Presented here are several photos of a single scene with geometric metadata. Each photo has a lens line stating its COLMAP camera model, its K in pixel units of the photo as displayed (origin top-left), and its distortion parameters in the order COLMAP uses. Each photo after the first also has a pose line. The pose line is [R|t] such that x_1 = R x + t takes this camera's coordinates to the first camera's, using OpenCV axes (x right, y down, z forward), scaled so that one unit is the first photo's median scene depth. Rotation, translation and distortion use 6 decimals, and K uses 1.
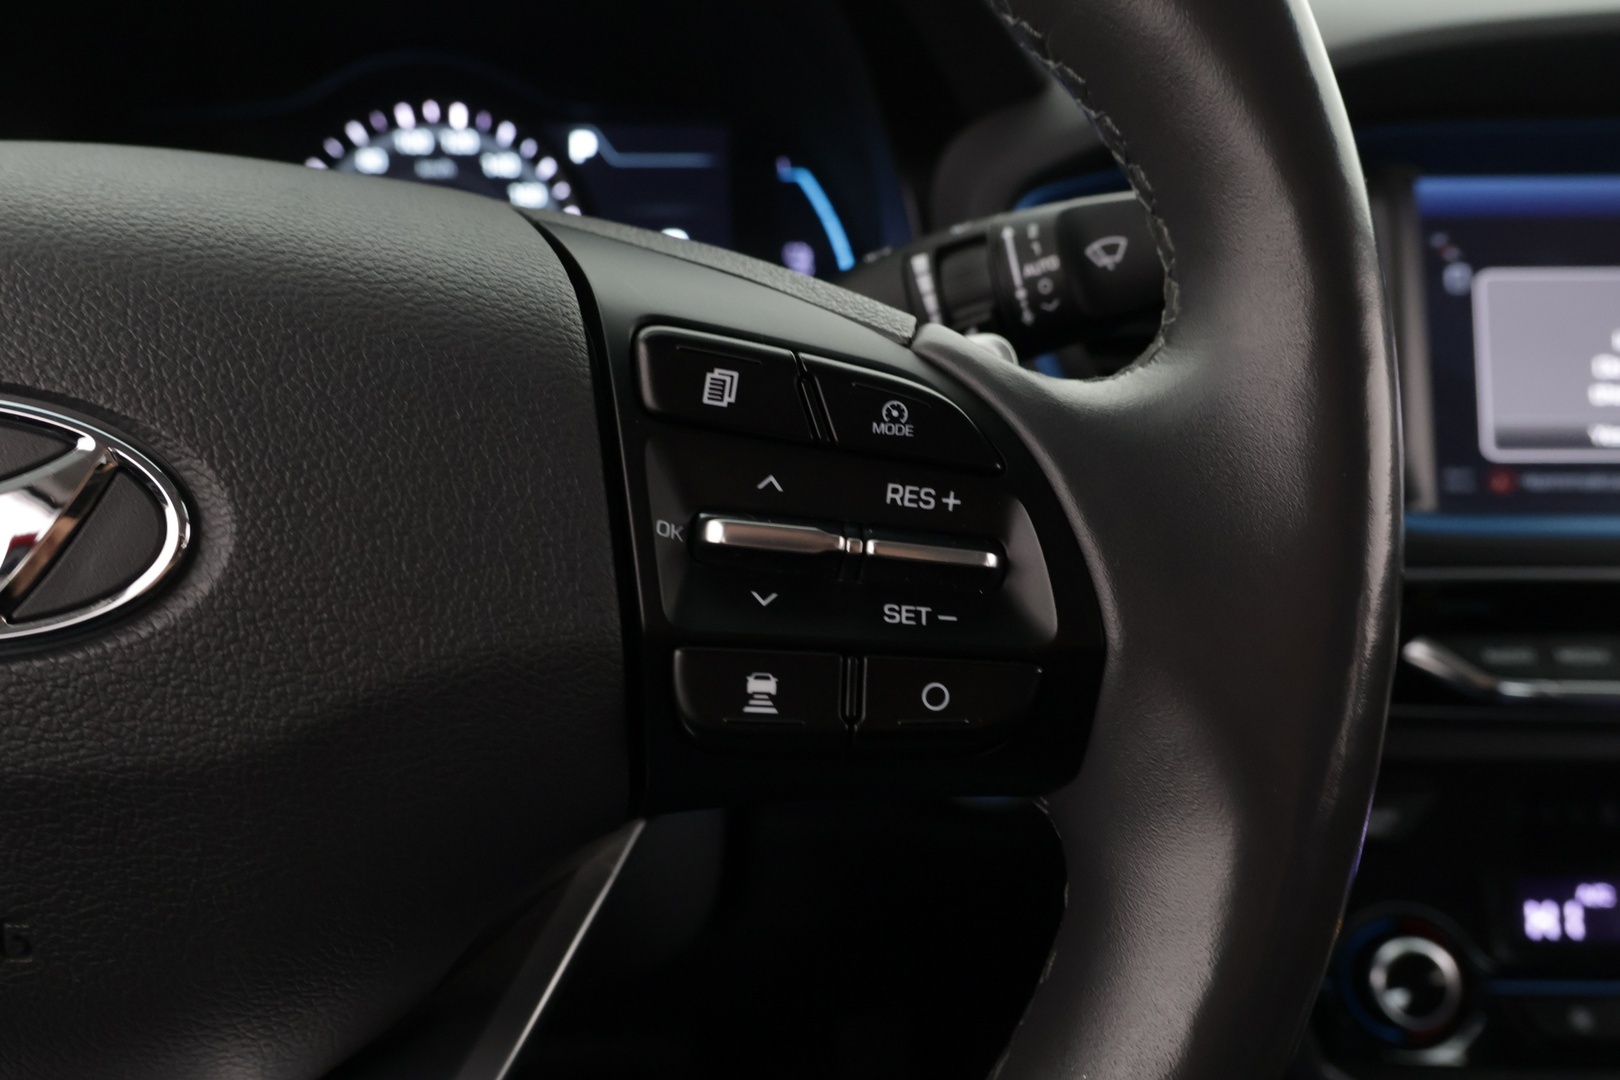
lens RADIAL K [[1345.3, 0, 810.0], [0, 1345.3, 540.0], [0, 0, 1]] dist [-0.007370, 0.072791]
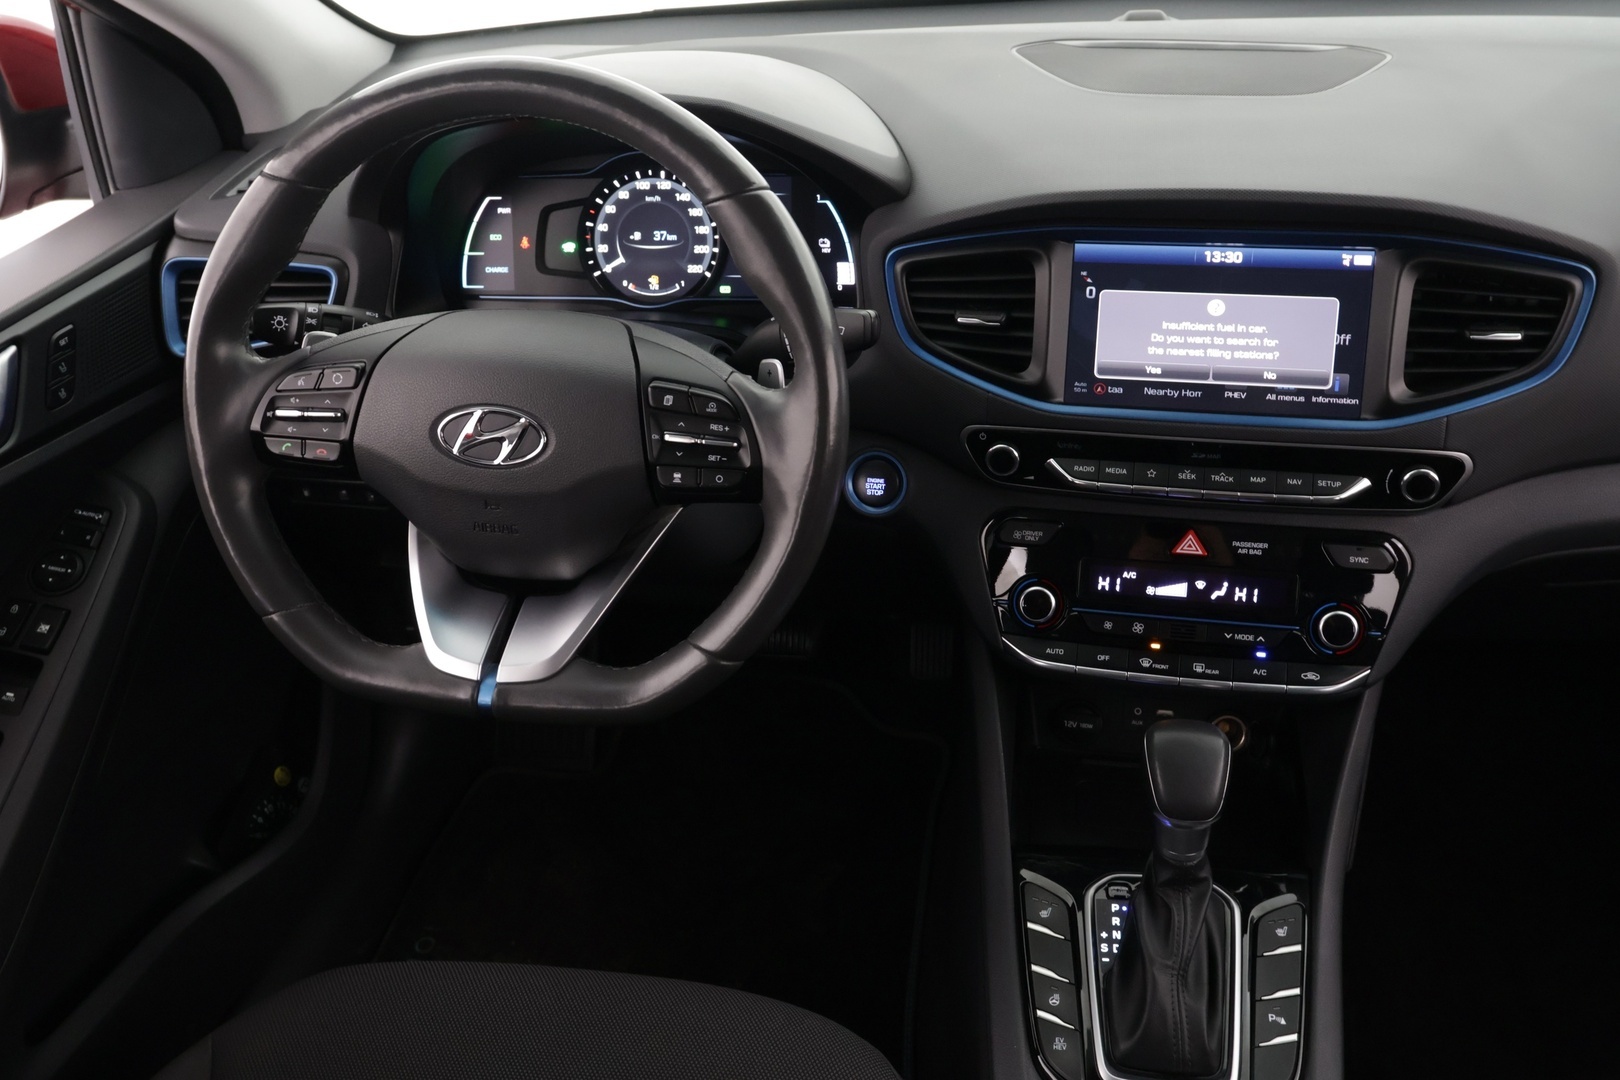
lens RADIAL K [[1356.9, 0, 810.0], [0, 1356.9, 540.0], [0, 0, 1]] dist [-0.031478, 0.021551]
pose [[0.970554, 0.078075, -0.227880, 0.576894], [-0.029599, 0.977501, 0.208841, -0.249032], [0.239058, -0.195947, 0.951029, -1.251616]]
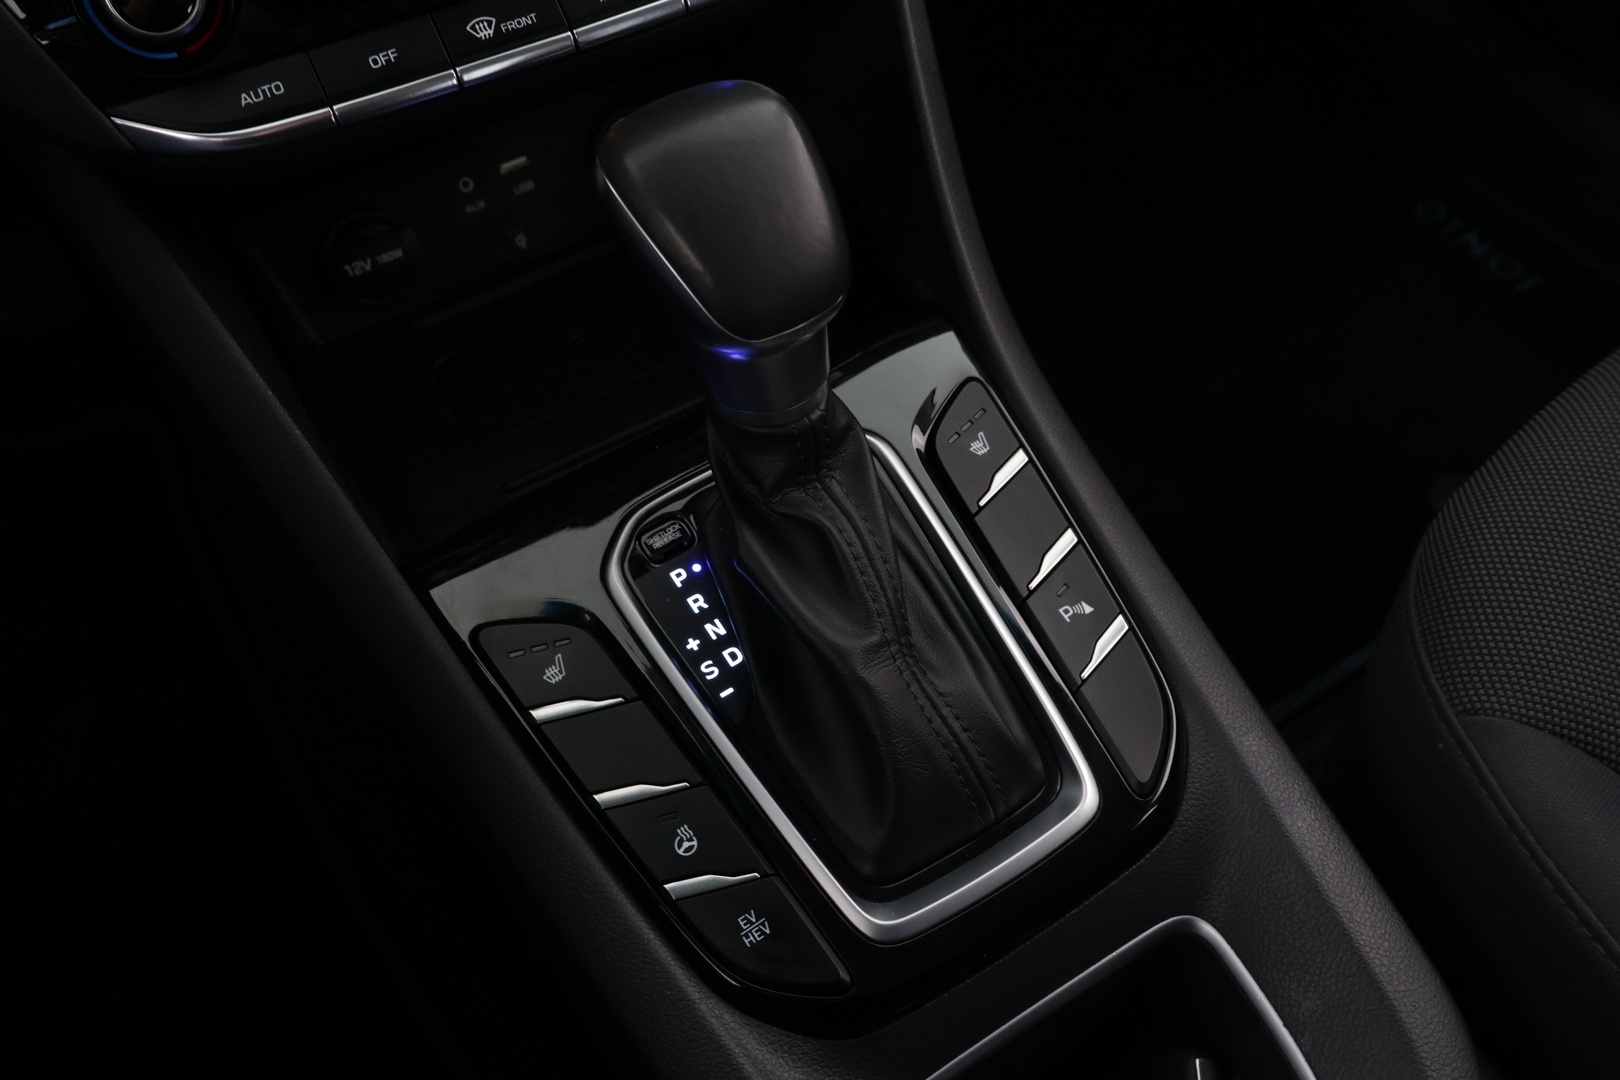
lens RADIAL K [[1375.7, 0, 810.0], [0, 1375.7, 540.0], [0, 0, 1]] dist [-0.039004, 0.048634]
pose [[0.883758, -0.396563, 0.248417, 0.450948], [0.201342, 0.801461, 0.563136, 0.202371], [-0.422415, -0.447659, 0.788142, -0.002085]]
